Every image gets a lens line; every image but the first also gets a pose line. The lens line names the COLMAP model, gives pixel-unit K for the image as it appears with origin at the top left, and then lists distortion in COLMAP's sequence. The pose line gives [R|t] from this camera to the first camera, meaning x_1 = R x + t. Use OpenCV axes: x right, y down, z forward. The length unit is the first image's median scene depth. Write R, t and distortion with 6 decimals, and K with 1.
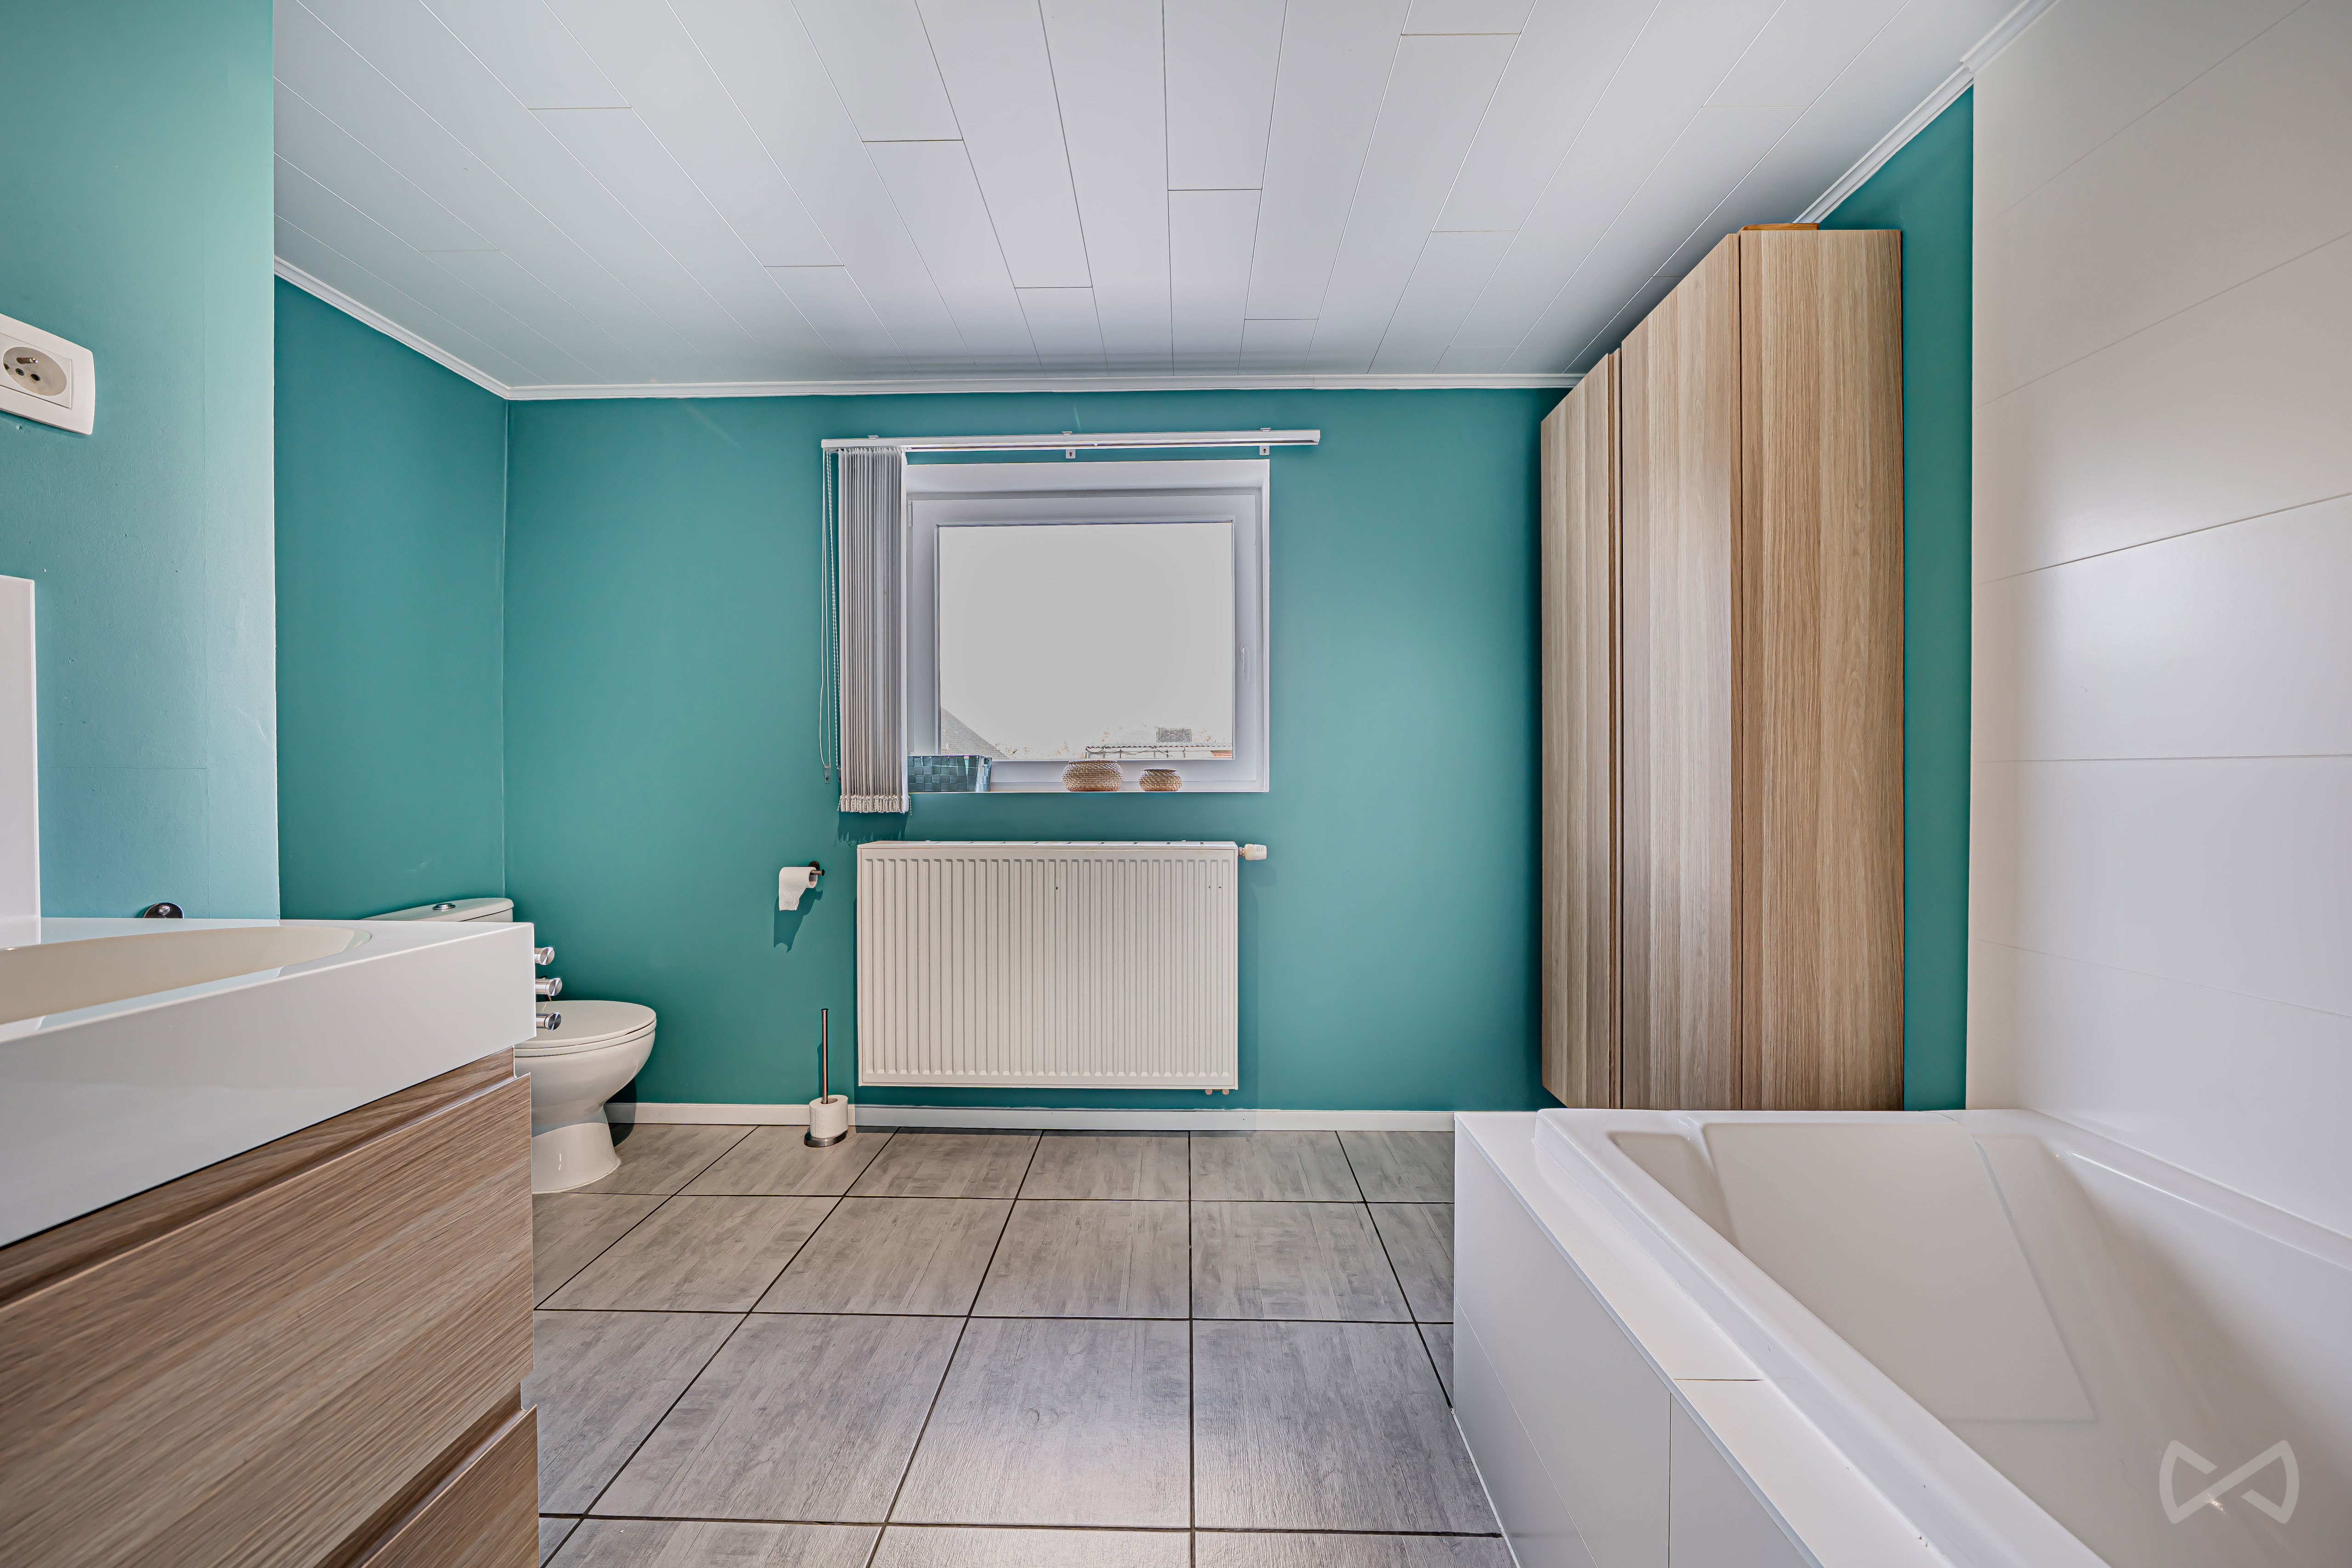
lens RADIAL K [[815.4, 0, 1155.5], [0, 815.4, 780.0], [0, 0, 1]] dist [-0.002381, -0.000078]
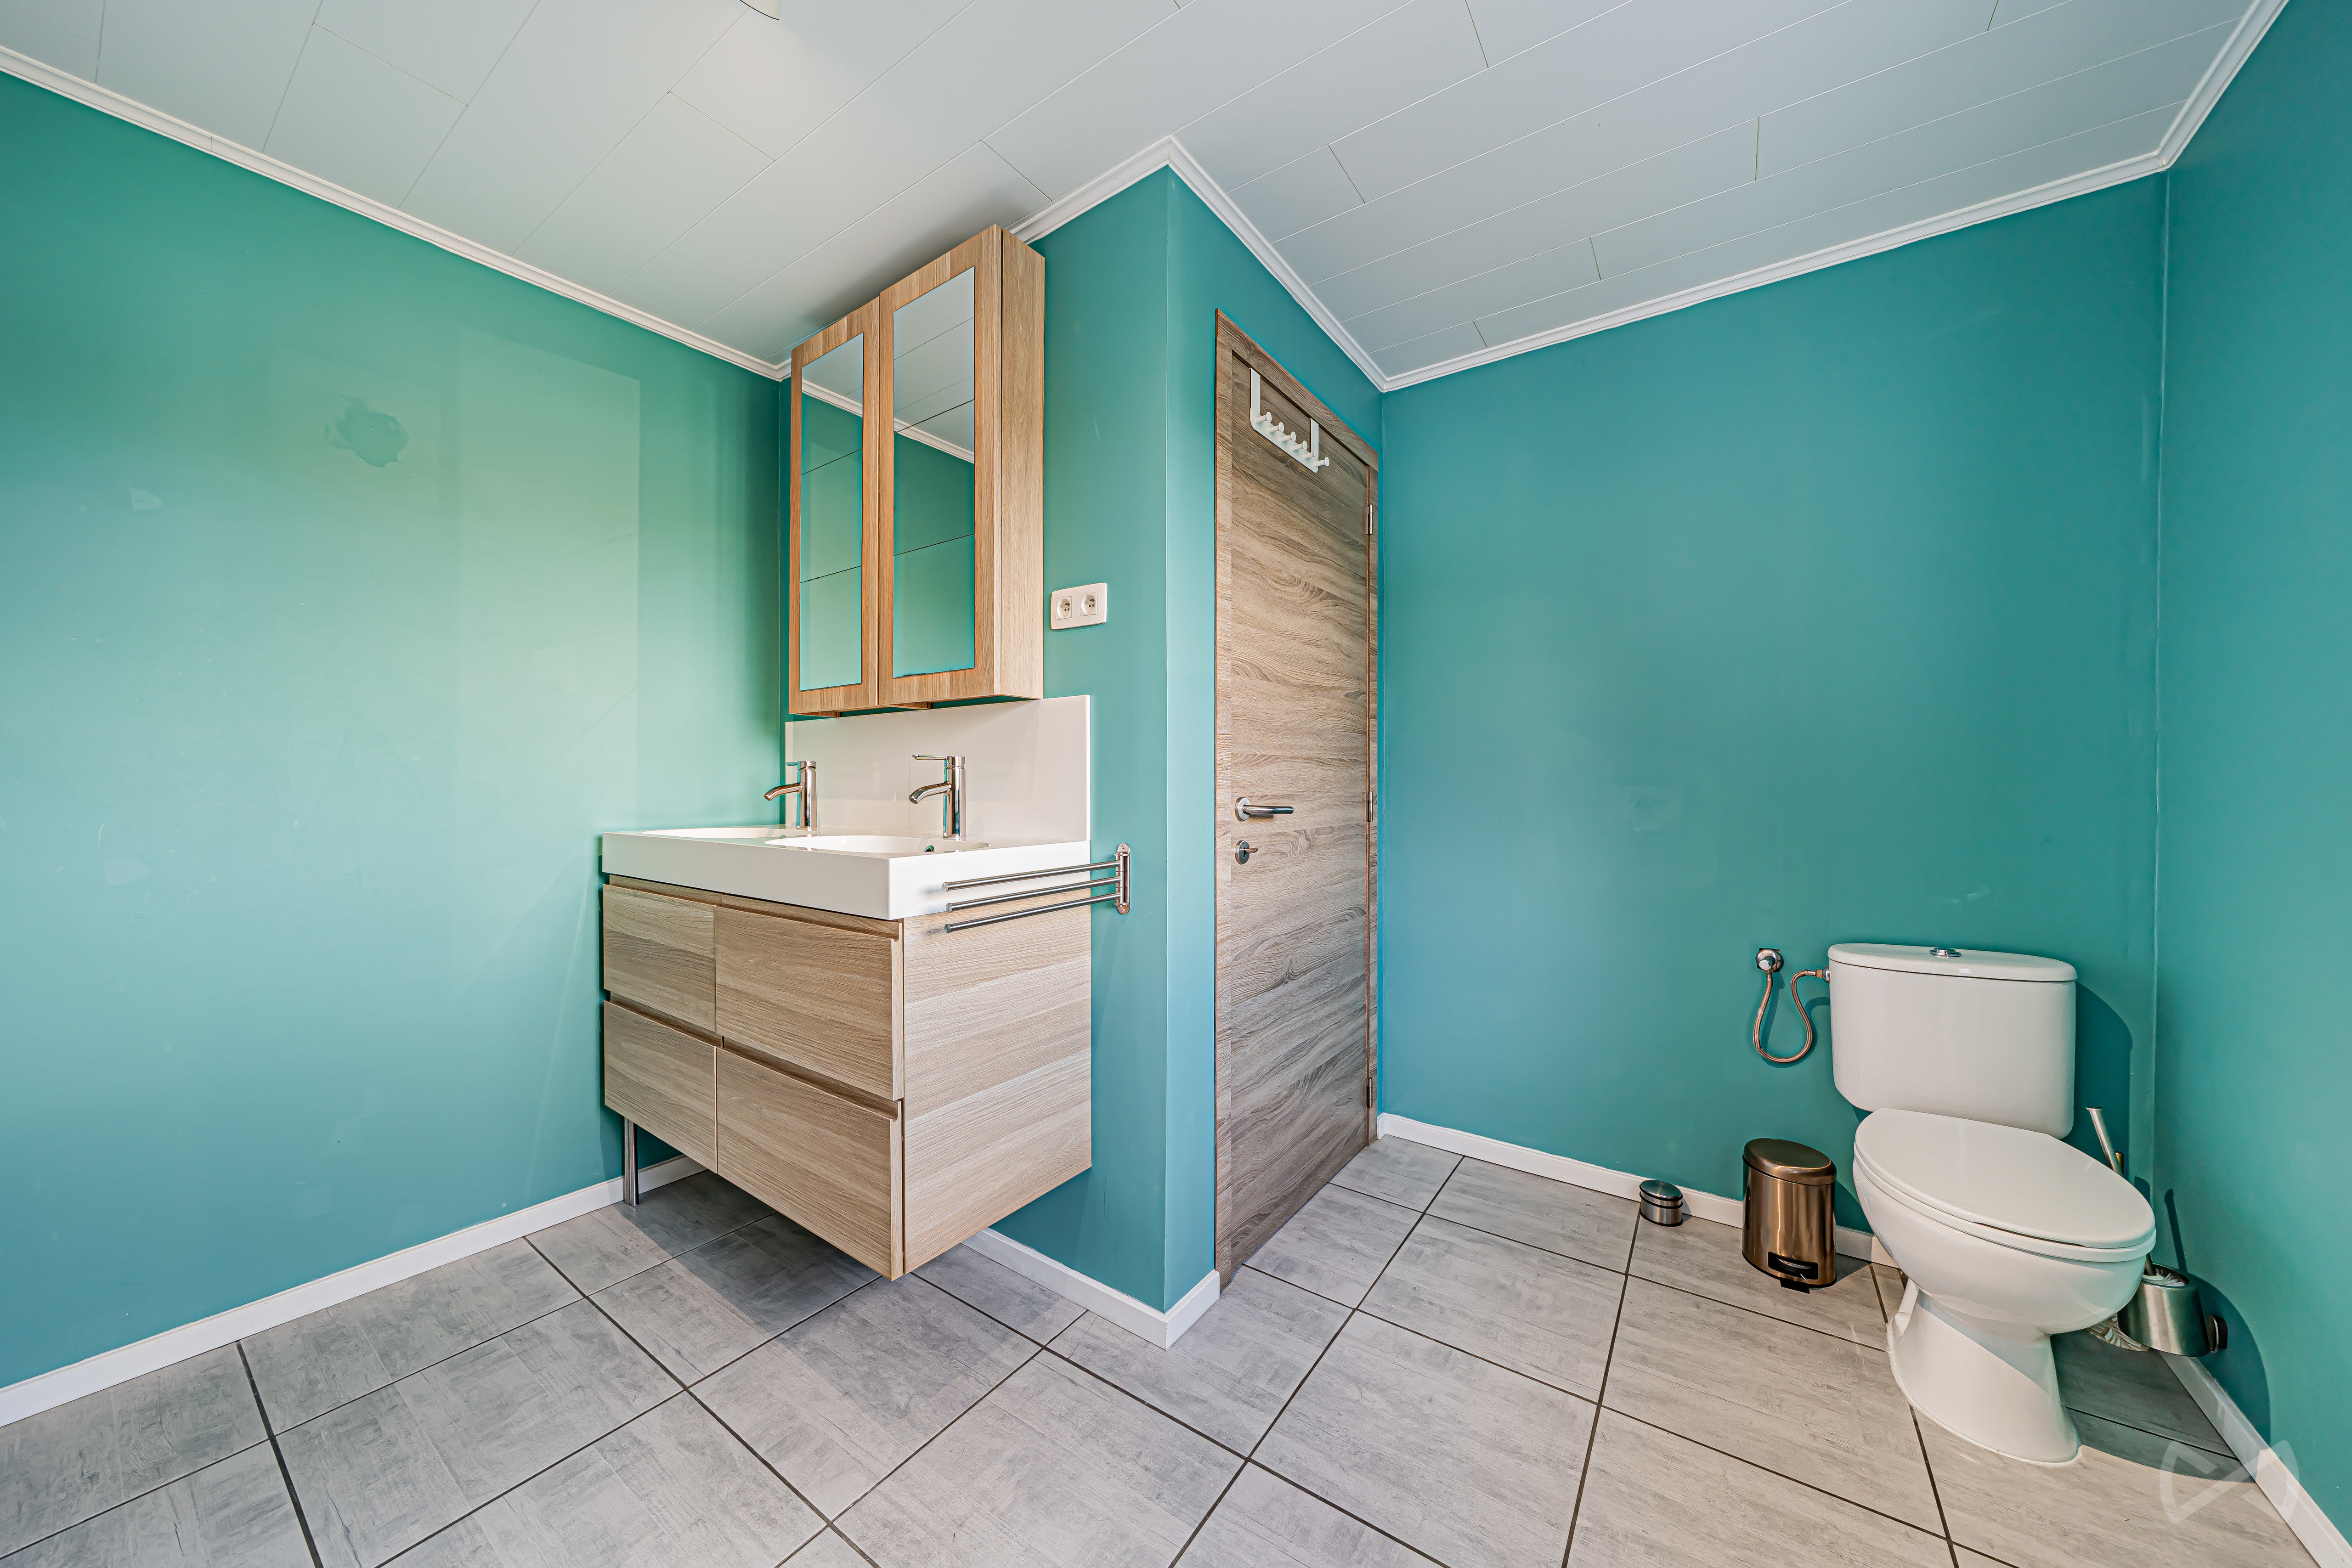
lens RADIAL K [[815.2, 0, 1155.5], [0, 815.2, 780.0], [0, 0, 1]] dist [-0.002381, -0.000078]
pose [[-0.562725, 0.010633, -0.826576, 0.424118], [-0.005898, 0.999840, 0.016877, -0.010005], [0.826623, 0.014373, -0.562572, 1.899961]]
